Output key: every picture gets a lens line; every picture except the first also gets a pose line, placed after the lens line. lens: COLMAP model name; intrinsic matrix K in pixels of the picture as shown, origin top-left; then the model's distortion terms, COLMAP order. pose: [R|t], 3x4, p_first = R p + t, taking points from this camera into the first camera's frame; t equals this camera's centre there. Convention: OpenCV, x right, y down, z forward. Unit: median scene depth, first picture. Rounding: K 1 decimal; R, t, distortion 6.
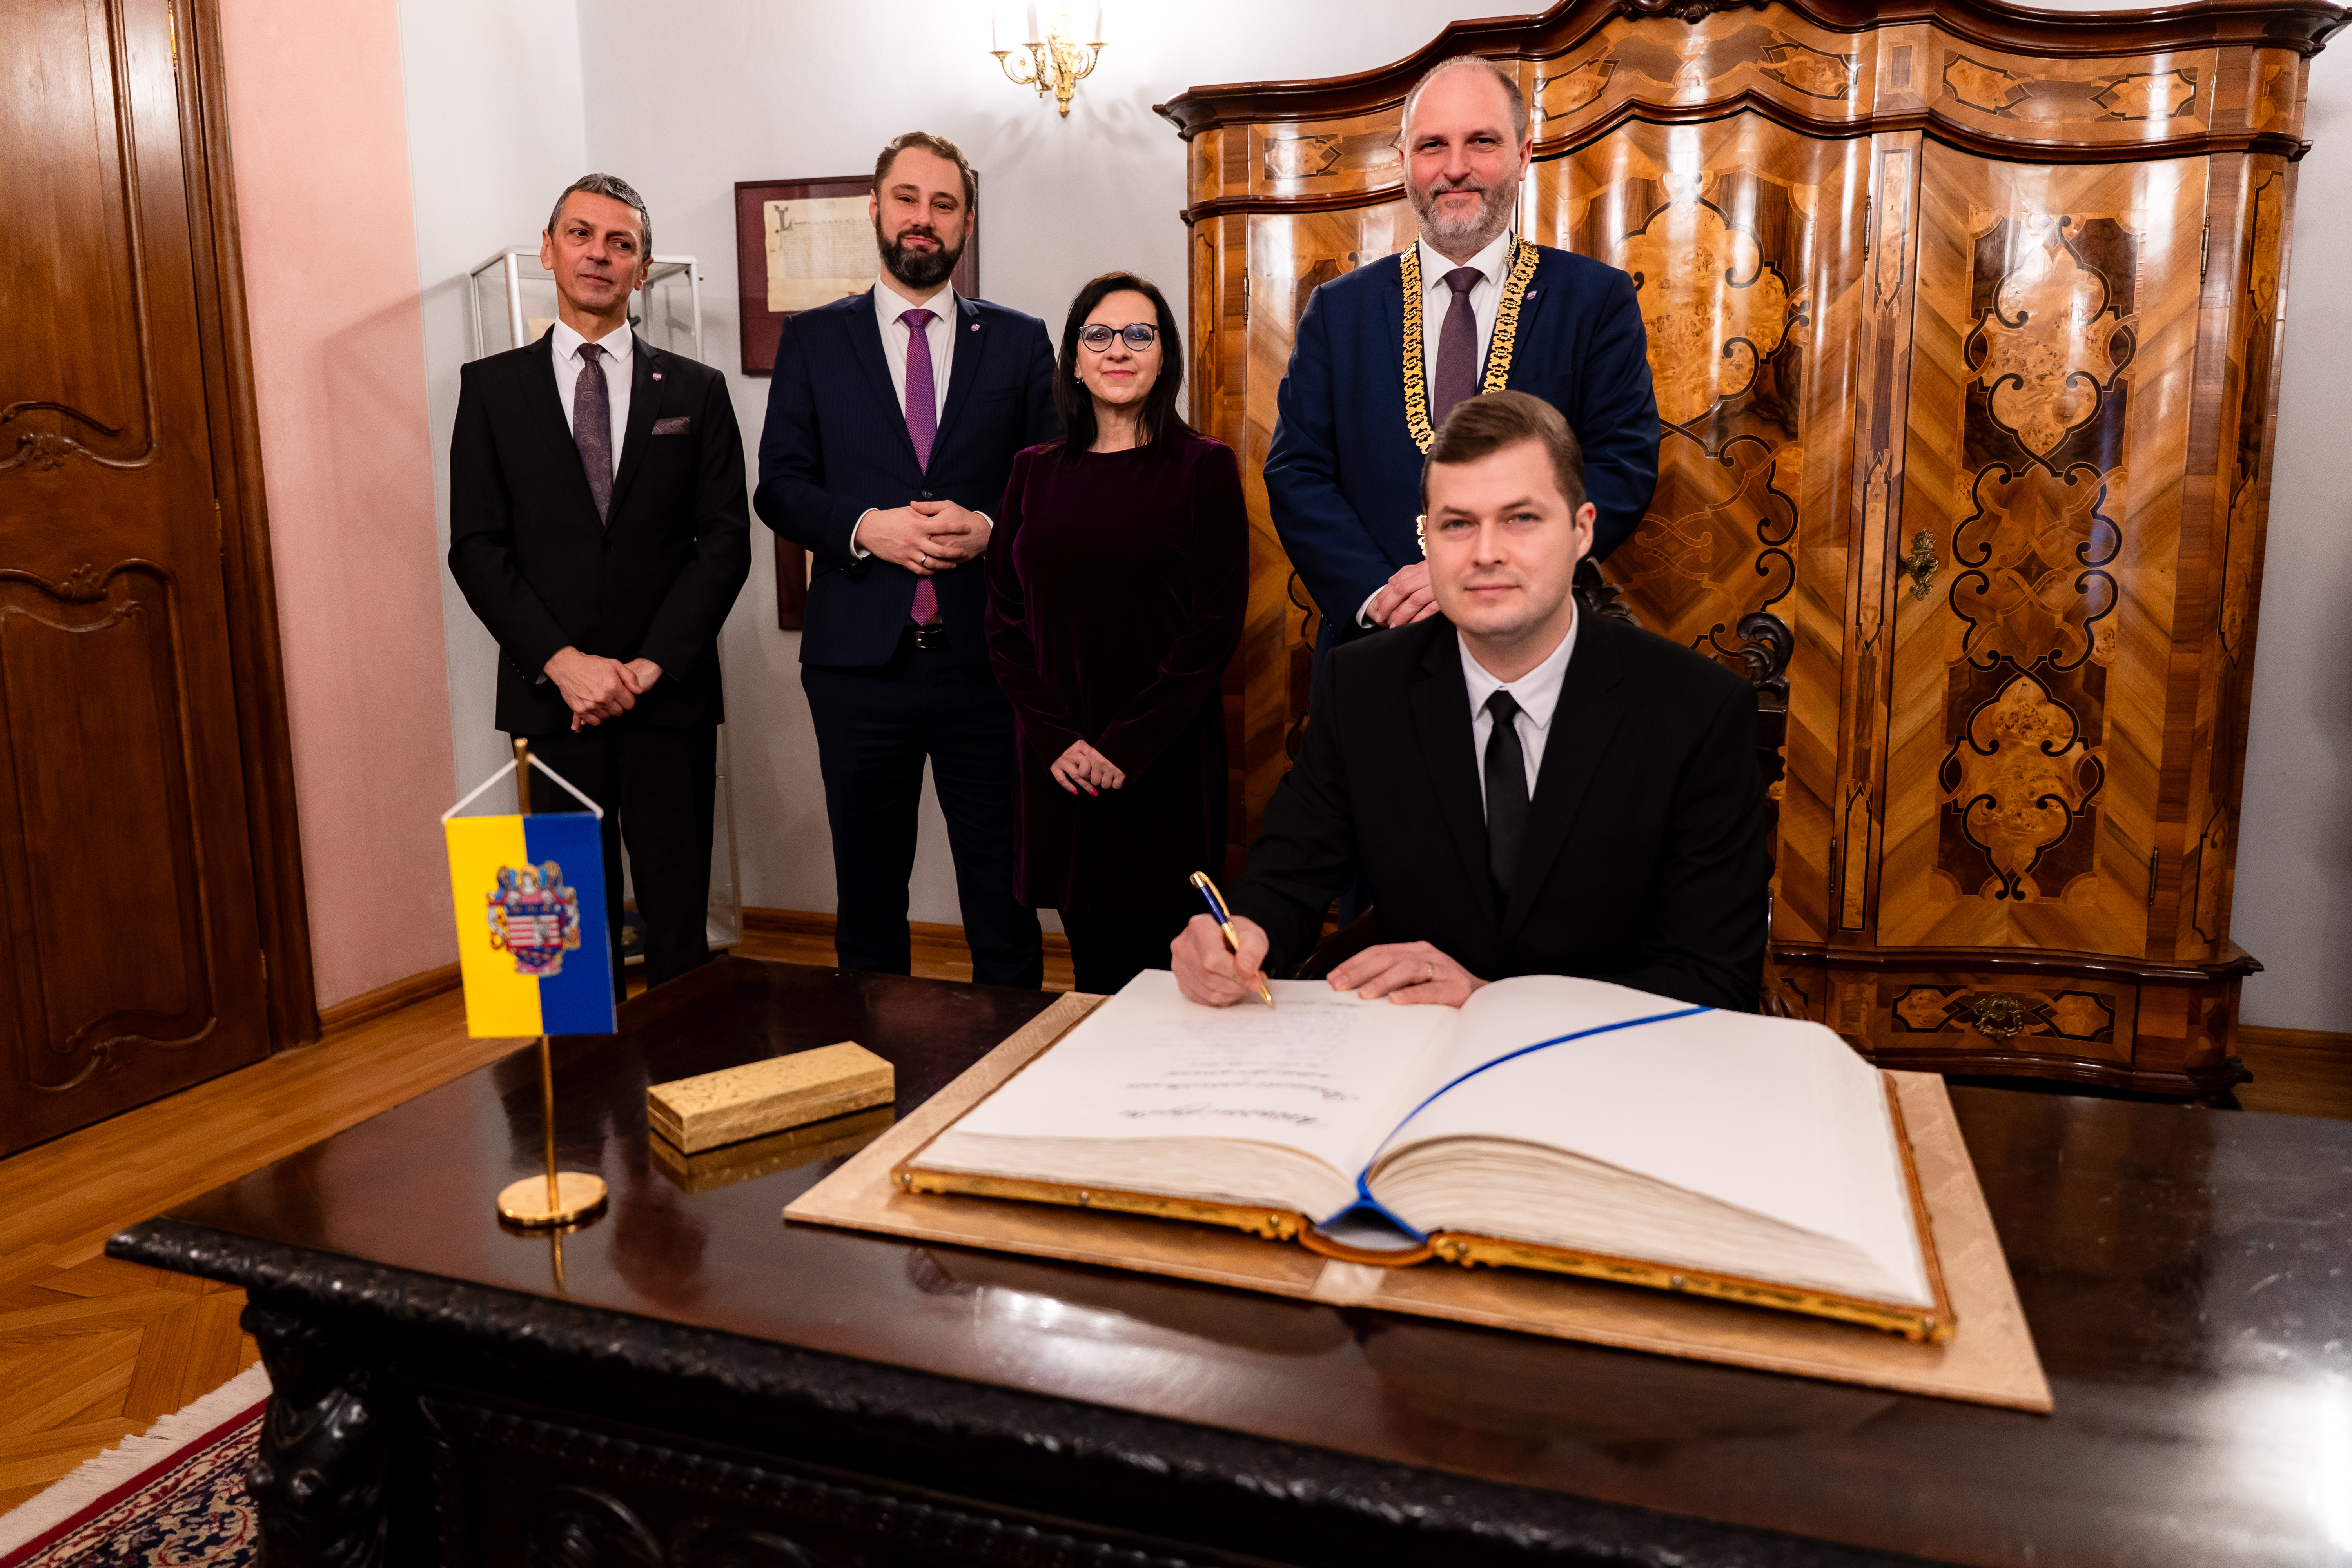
lens RADIAL K [[1638.9, 0, 1176.0], [0, 1638.9, 784.0], [0, 0, 1]] dist [0.025588, -0.039110]
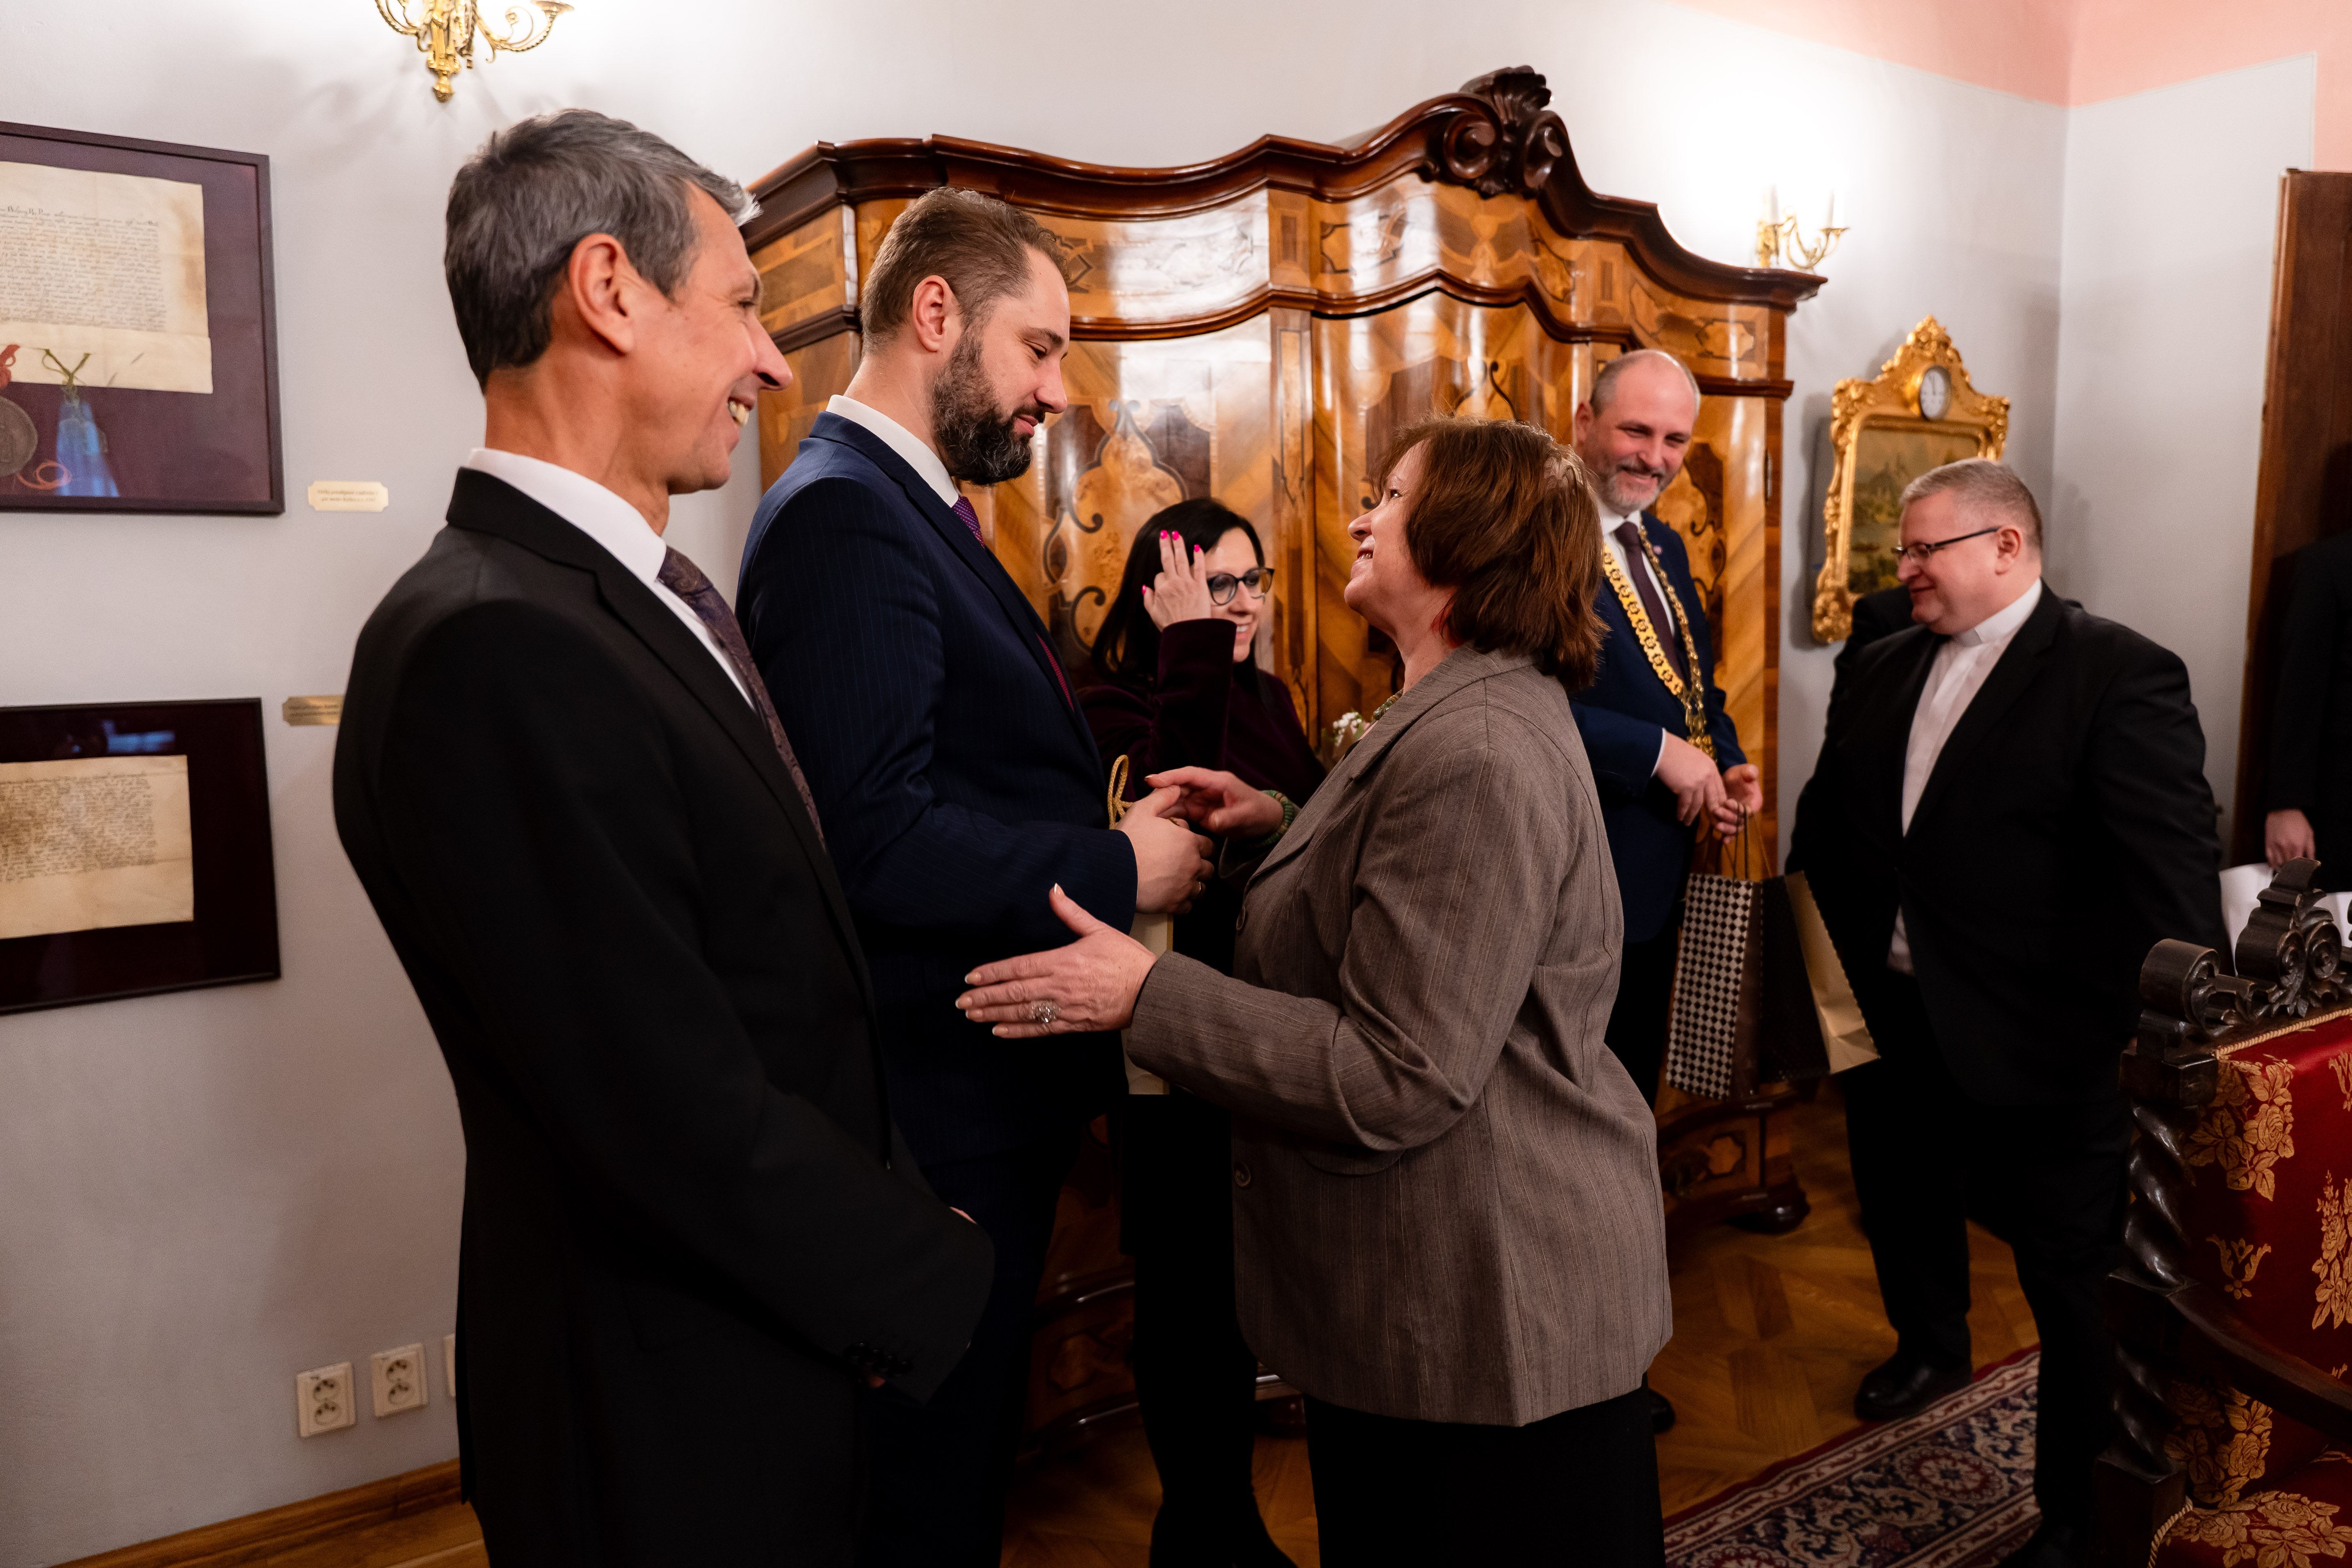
lens RADIAL K [[1636.1, 0, 1218.7], [0, 1636.1, 756.9], [0, 0, 1]] dist [0.018927, -0.034777]
pose [[0.612397, -0.086385, 0.785816, -0.503910], [0.133119, 0.991086, 0.005209, -0.176080], [-0.779262, 0.101417, 0.618438, 0.570859]]
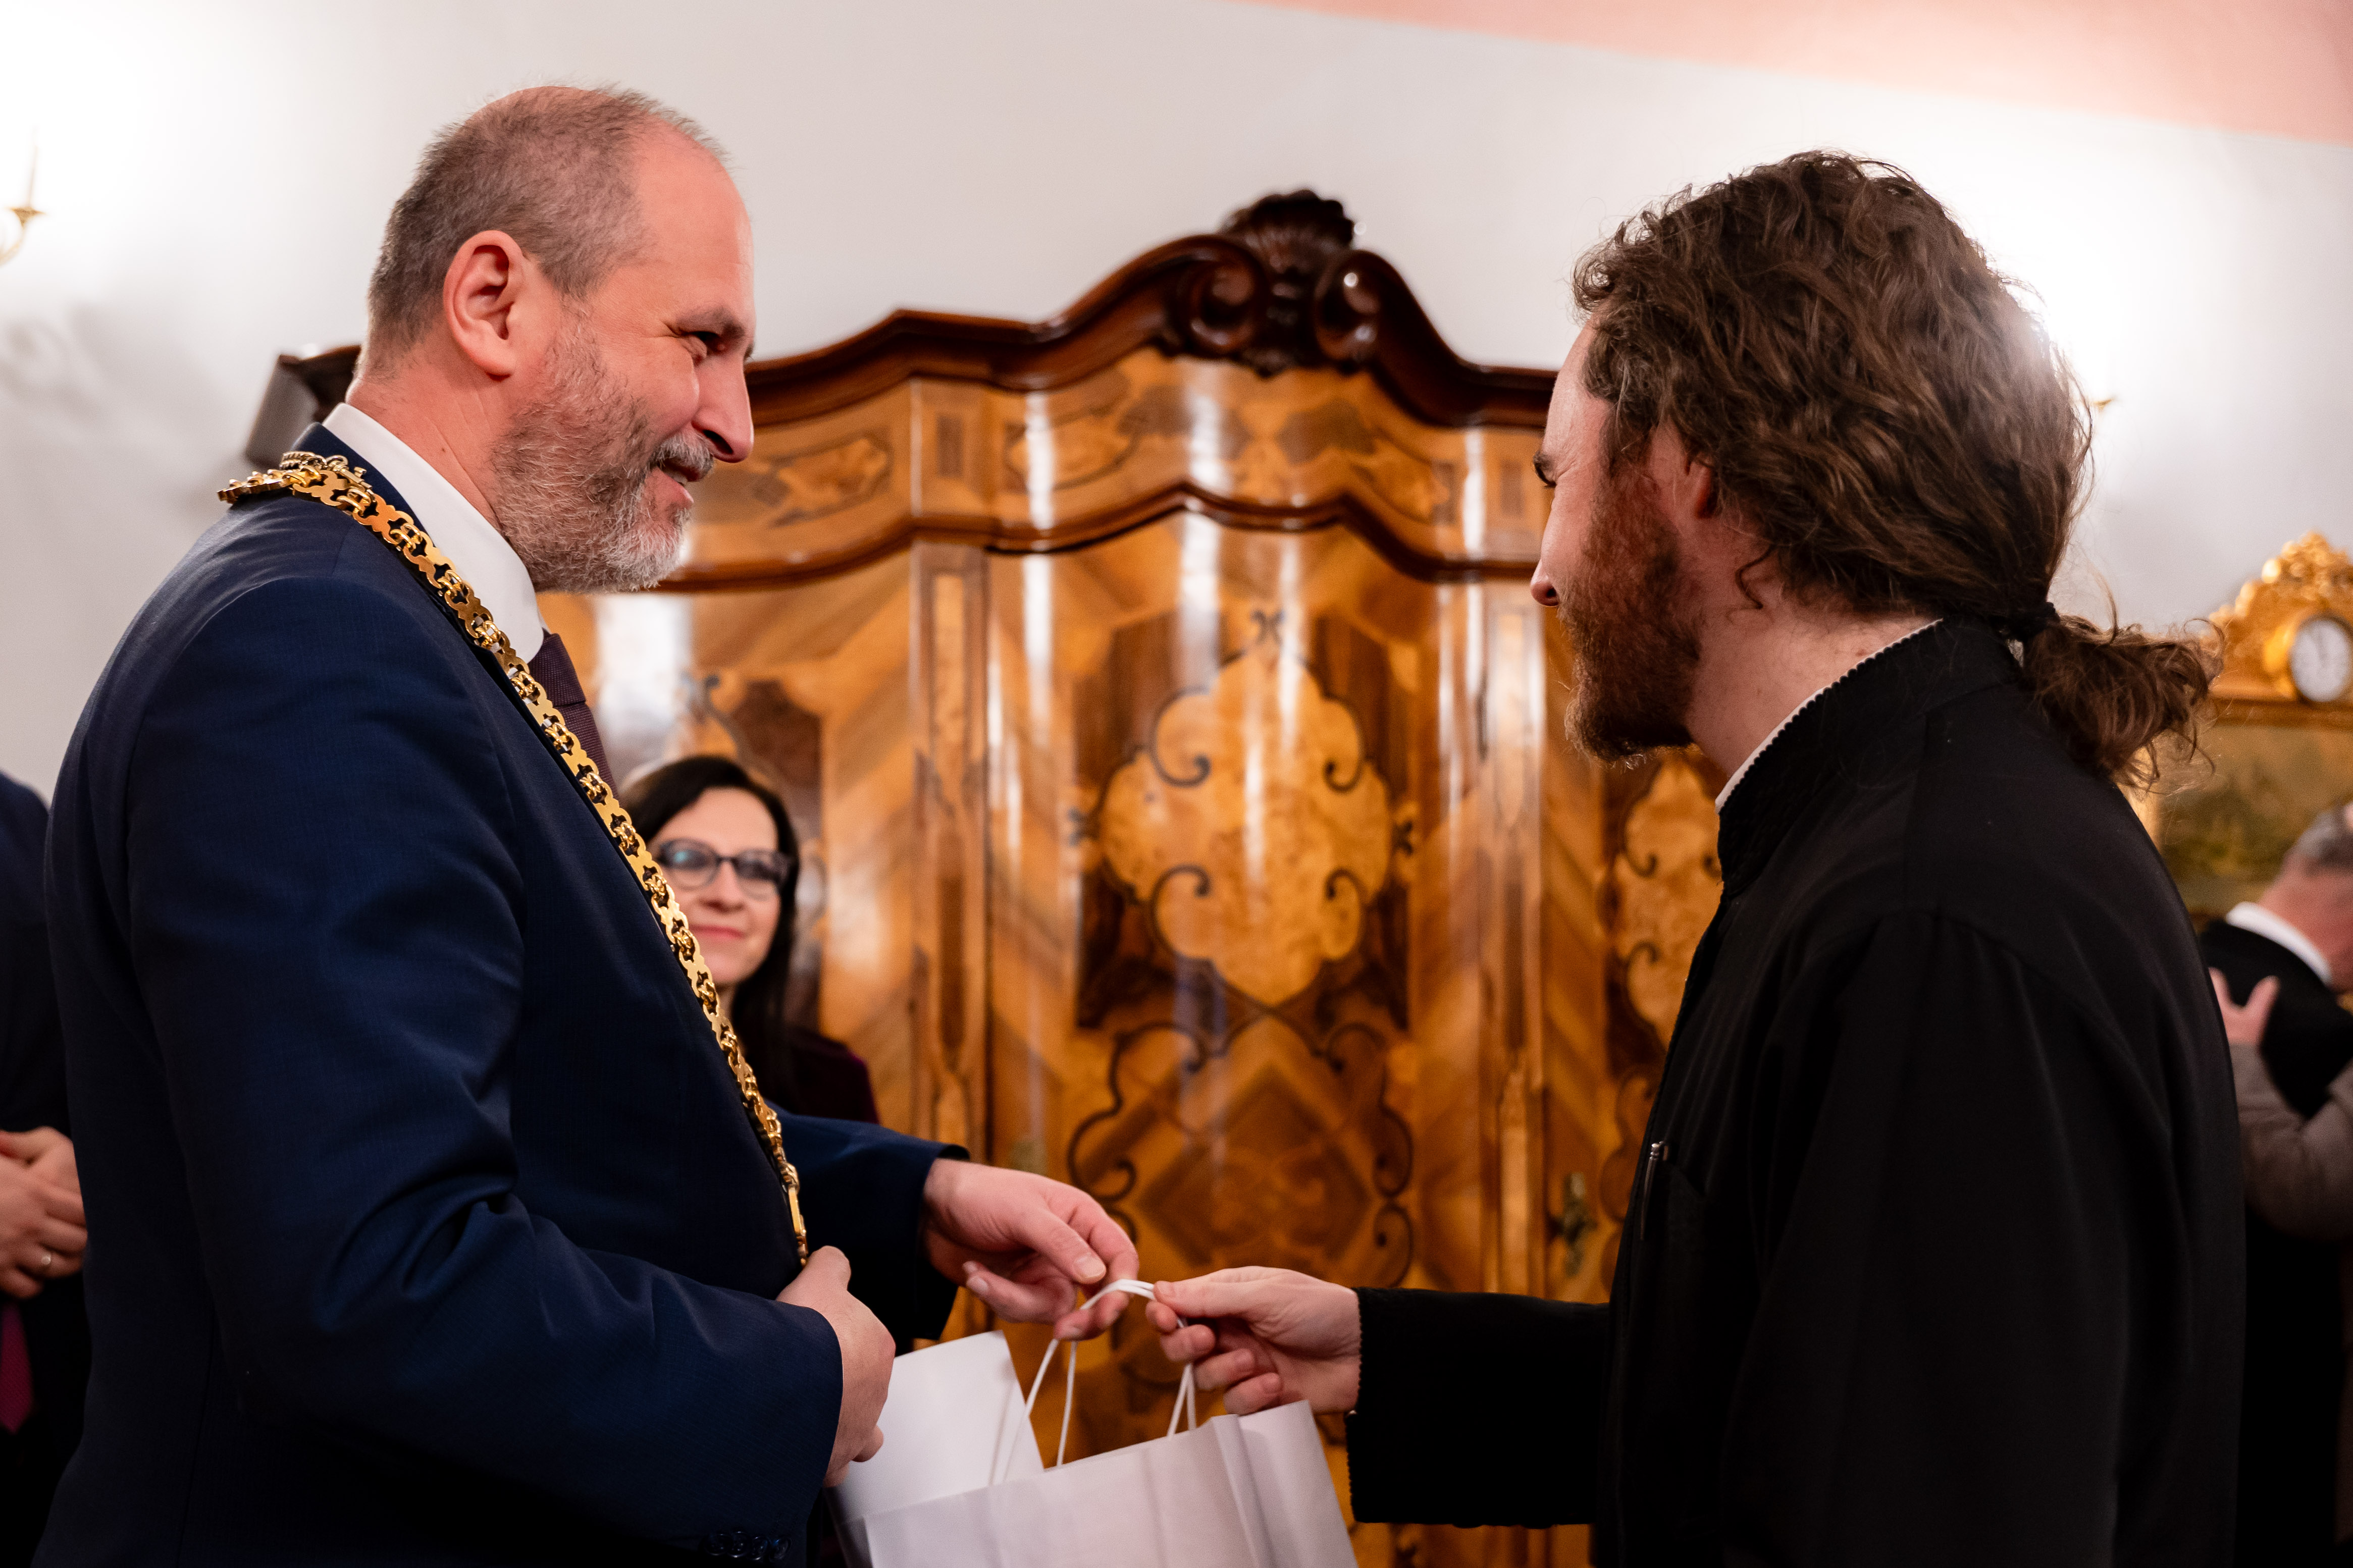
lens RADIAL K [[2637.5, 0, 878.3], [0, 2637.5, 1035.9], [0, 0, 1]] dist [-0.000945, 0.003095]
pose [[0.810122, 0.007277, 0.586217, -0.383804], [0.085039, 0.987889, -0.129781, -0.094427], [-0.580061, 0.154990, 0.799692, 0.312394]]
